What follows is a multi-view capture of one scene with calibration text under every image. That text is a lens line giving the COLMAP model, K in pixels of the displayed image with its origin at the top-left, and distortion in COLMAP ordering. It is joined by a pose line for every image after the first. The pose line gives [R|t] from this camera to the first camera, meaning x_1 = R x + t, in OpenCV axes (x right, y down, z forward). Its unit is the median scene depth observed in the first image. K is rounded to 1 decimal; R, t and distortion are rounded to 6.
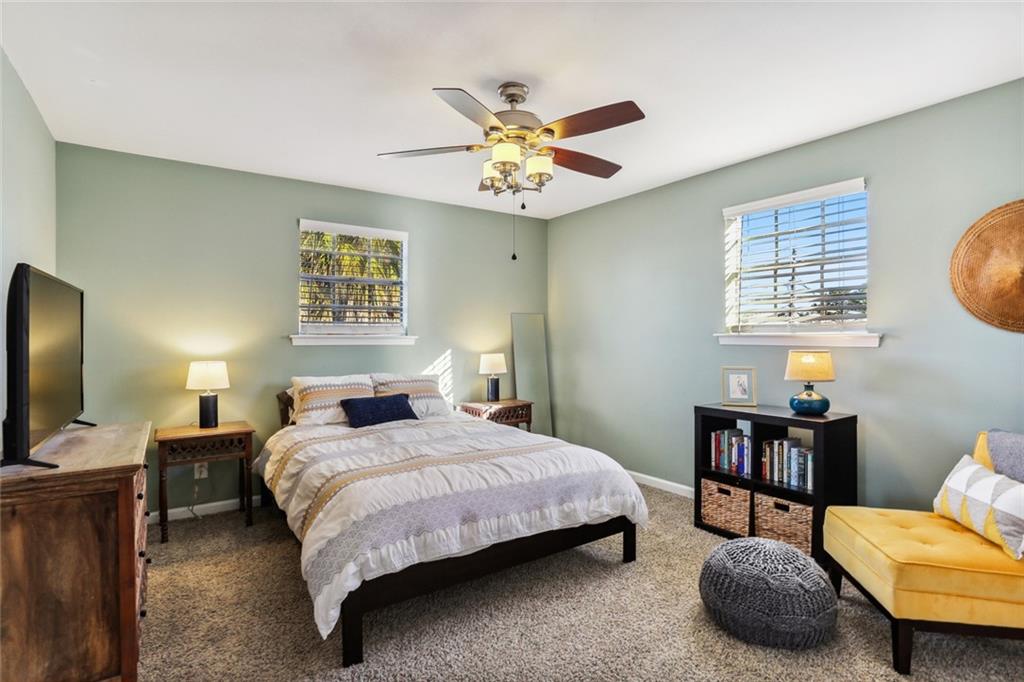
lens RADIAL K [[510.8, 0, 513.0], [0, 510.8, 333.6], [0, 0, 1]] dist [-0.050976, 0.028179]
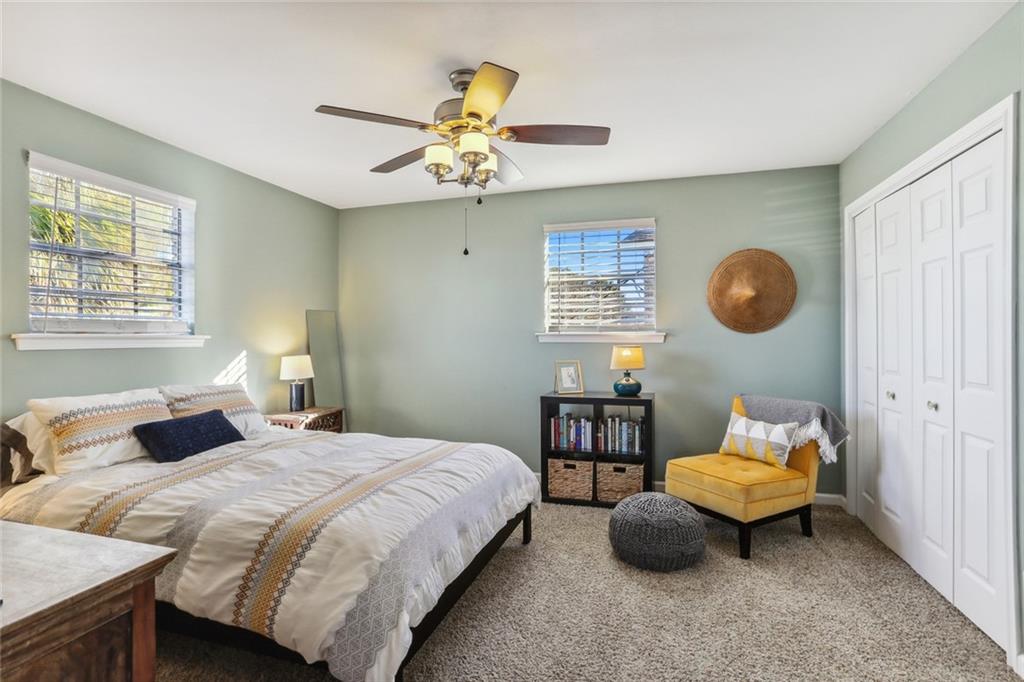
lens RADIAL K [[507.5, 0, 511.1], [0, 507.5, 335.6], [0, 0, 1]] dist [-0.064835, 0.060430]
pose [[0.781697, -0.000227, 0.623659, -0.436669], [-0.000796, 0.999999, 0.001362, 0.005115], [-0.623658, -0.001561, 0.781695, 0.165723]]
